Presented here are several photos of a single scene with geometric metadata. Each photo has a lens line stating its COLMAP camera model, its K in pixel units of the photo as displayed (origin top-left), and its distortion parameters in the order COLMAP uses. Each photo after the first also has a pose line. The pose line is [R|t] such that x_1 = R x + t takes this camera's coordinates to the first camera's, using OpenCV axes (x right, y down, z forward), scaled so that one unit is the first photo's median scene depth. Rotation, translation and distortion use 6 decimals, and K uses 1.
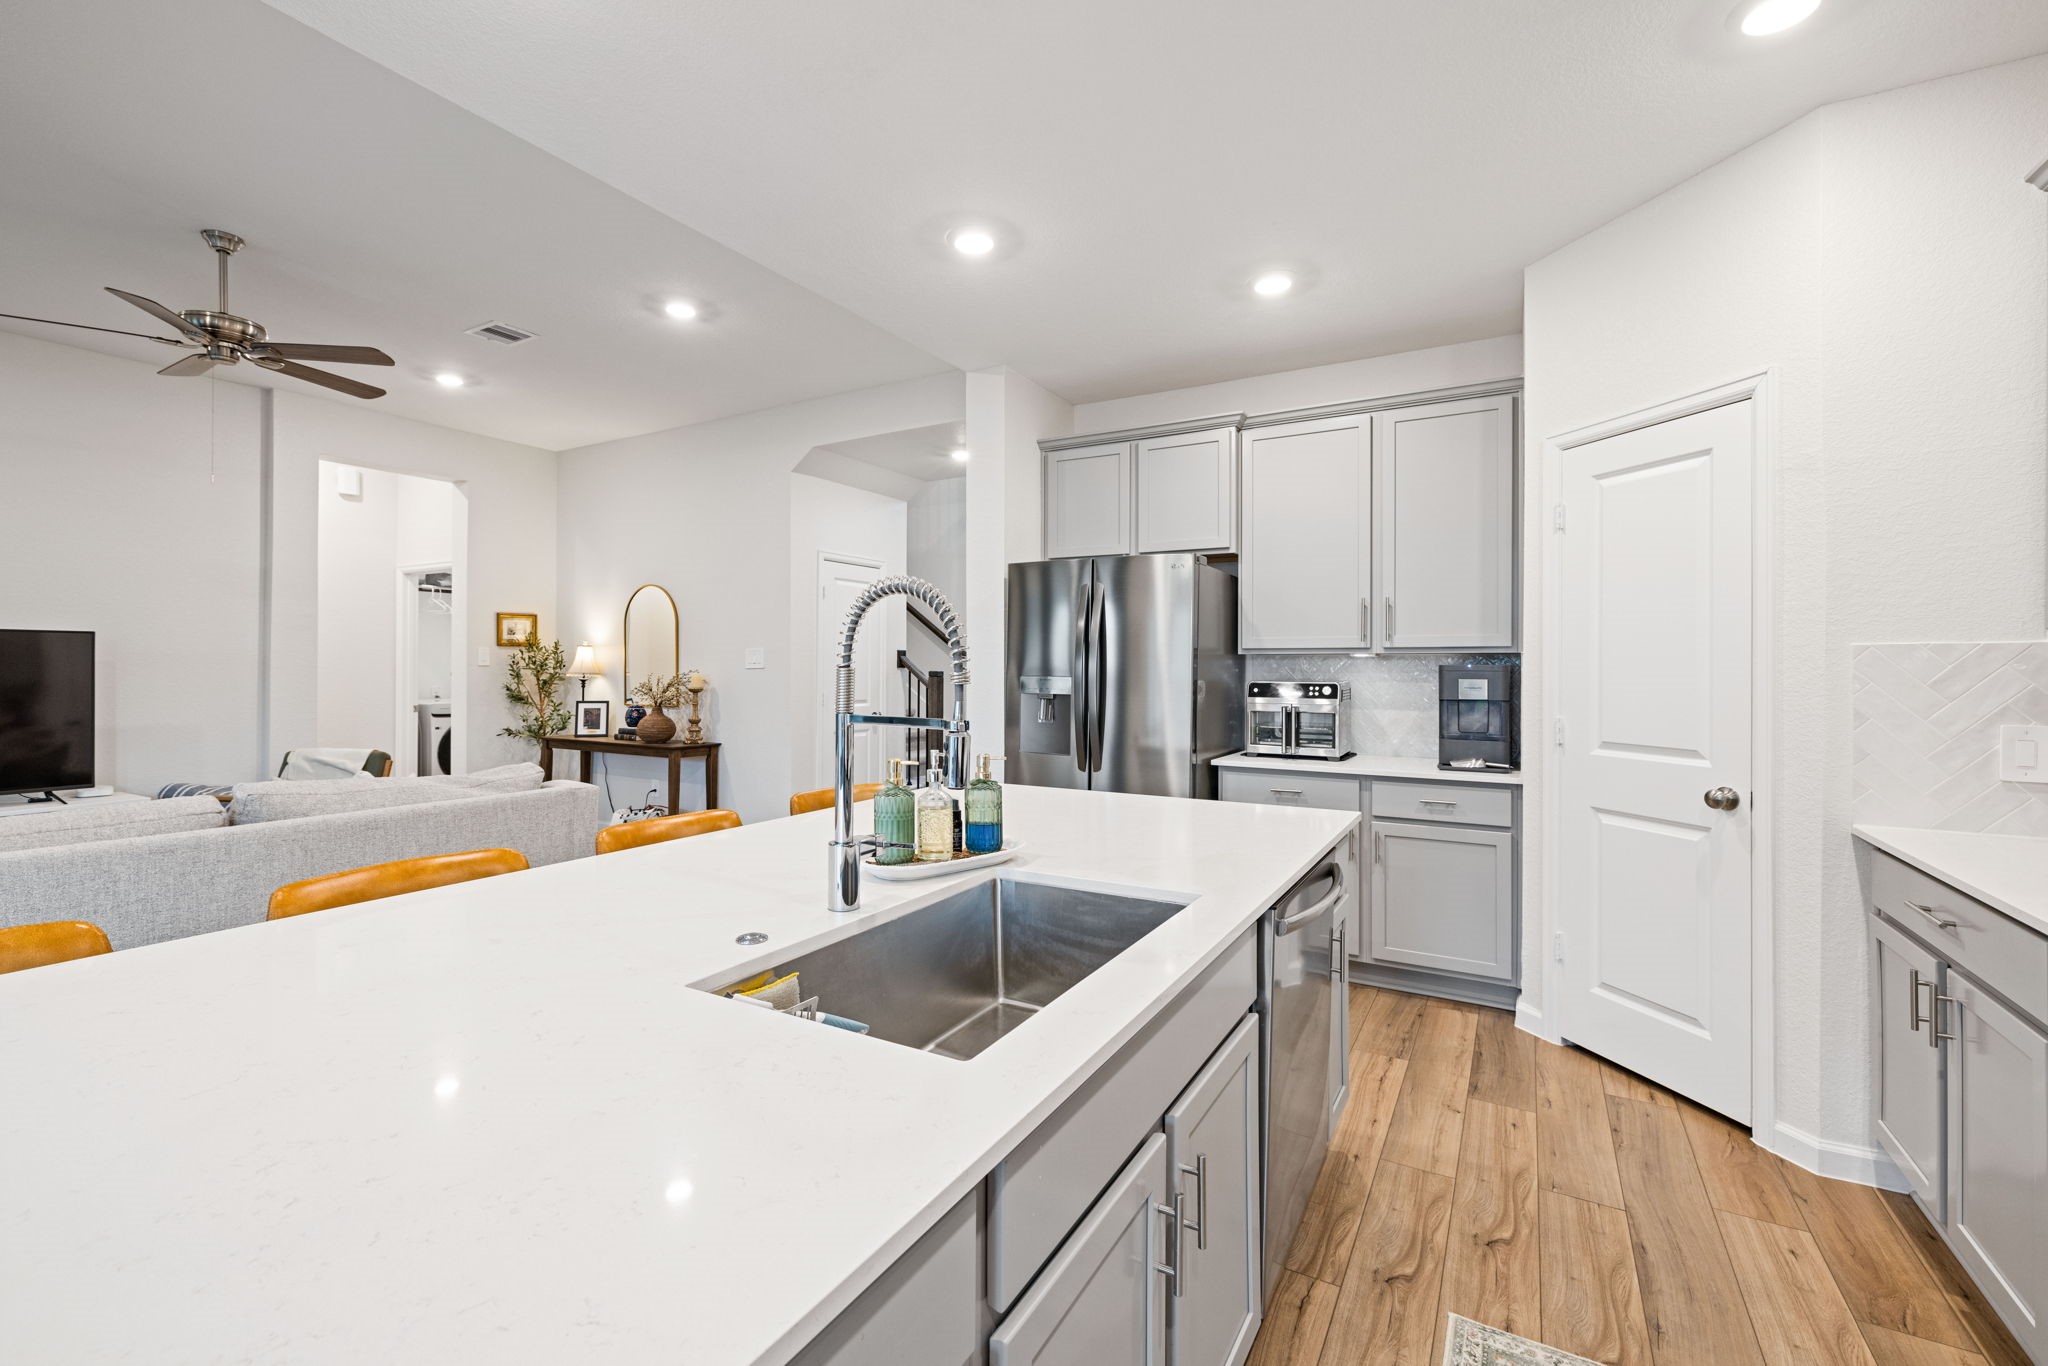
lens RADIAL K [[874.8, 0, 1024.7], [0, 874.8, 671.5], [0, 0, 1]] dist [-0.000615, -0.000294]
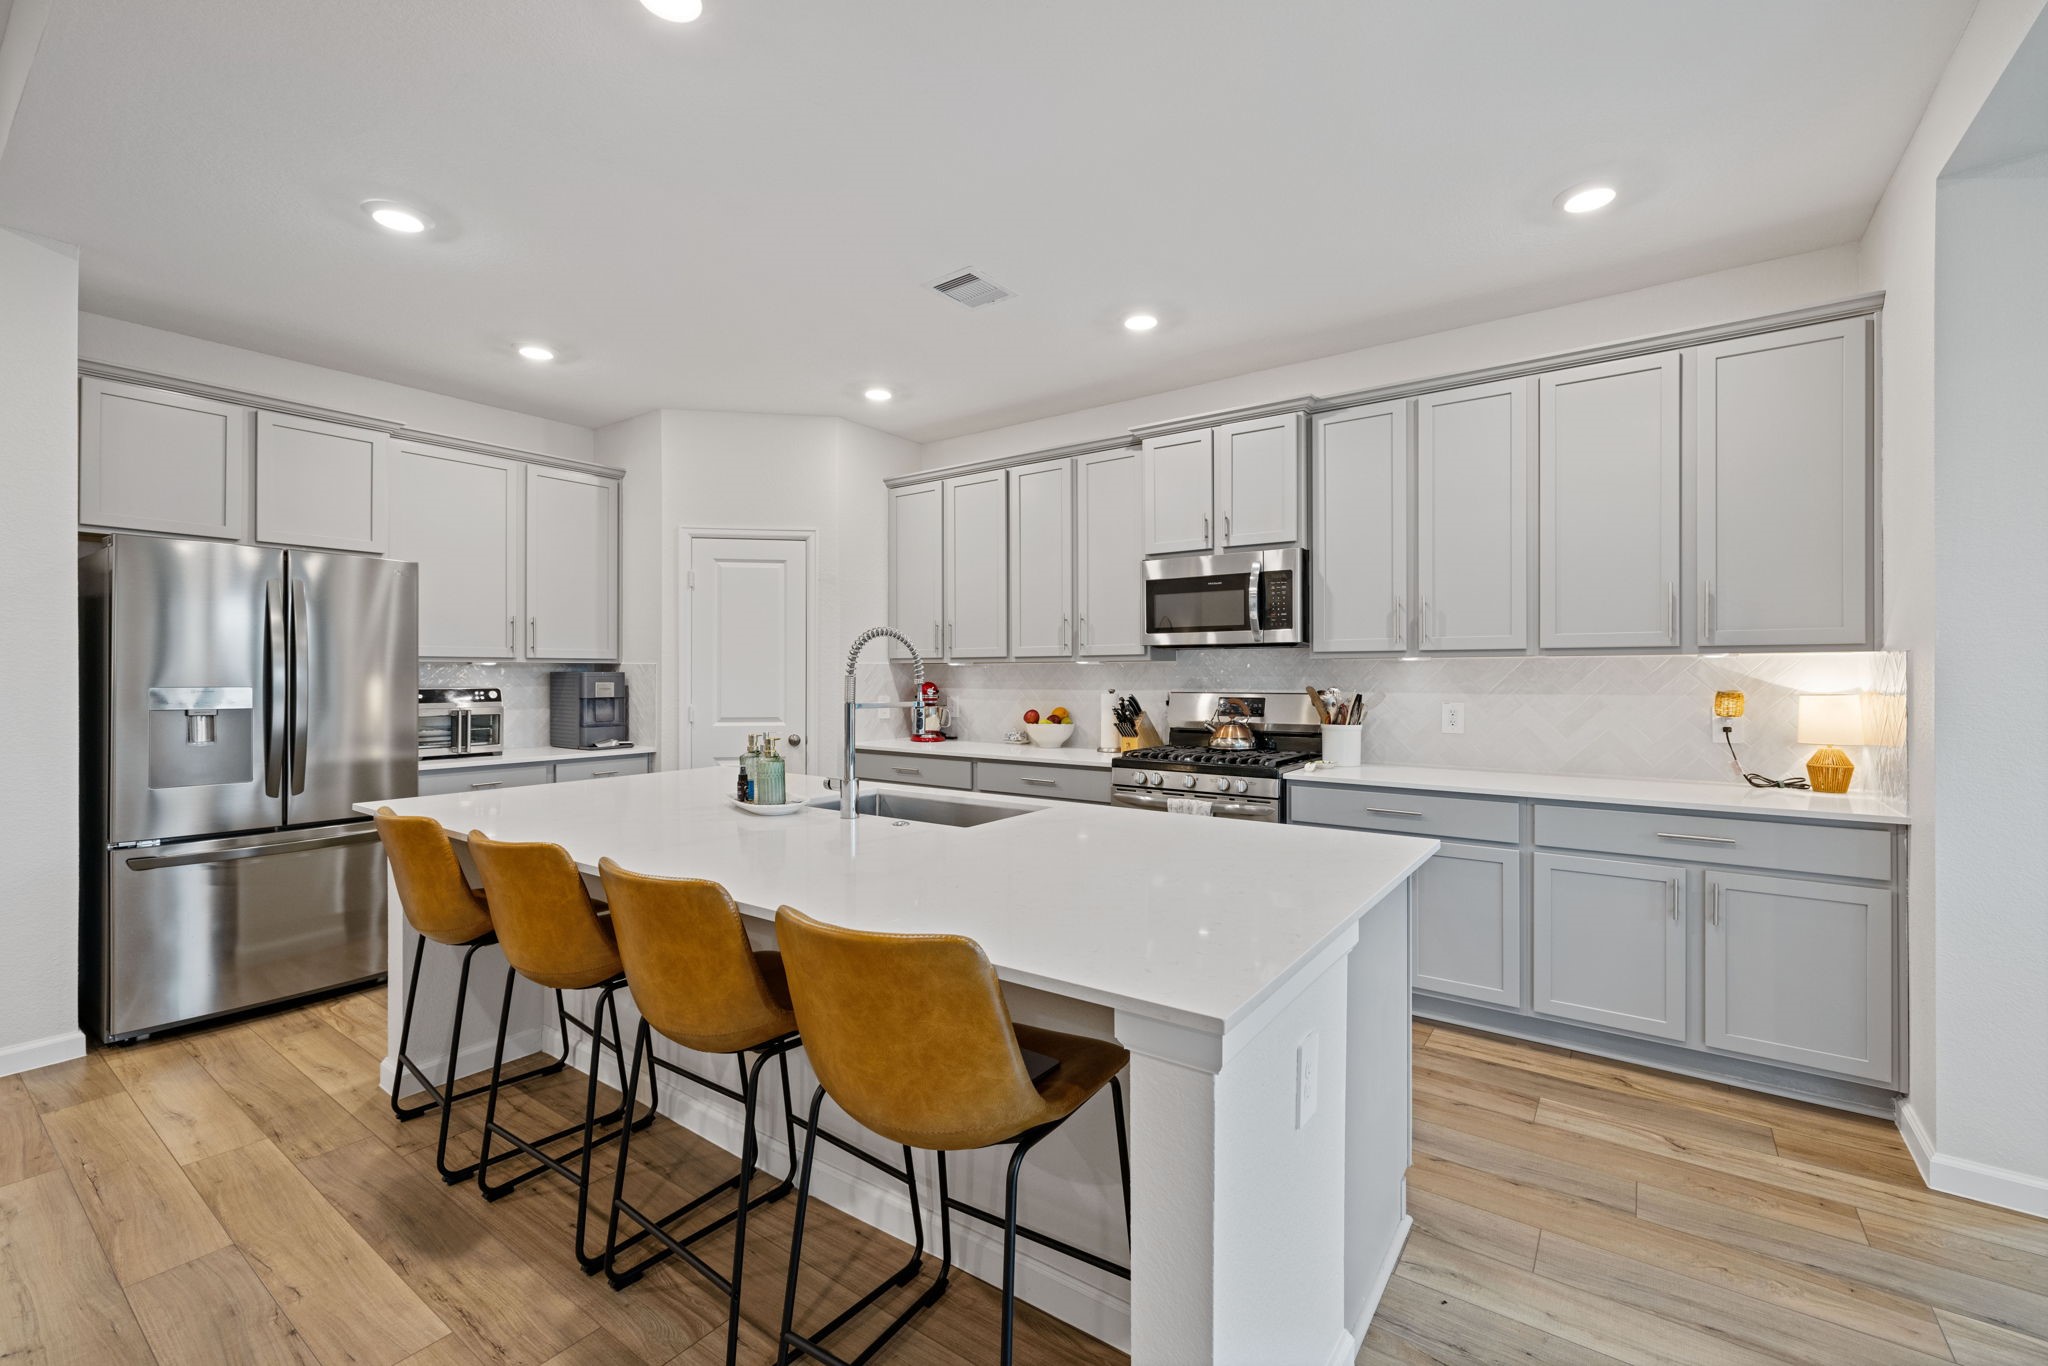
lens RADIAL K [[874.8, 0, 1024.1], [0, 874.8, 674.8], [0, 0, 1]] dist [-0.000615, -0.000294]
pose [[0.098627, -0.003230, 0.995119, -0.722439], [0.007207, 0.999971, 0.002531, -0.001992], [-0.995098, 0.006922, 0.098647, 0.193412]]
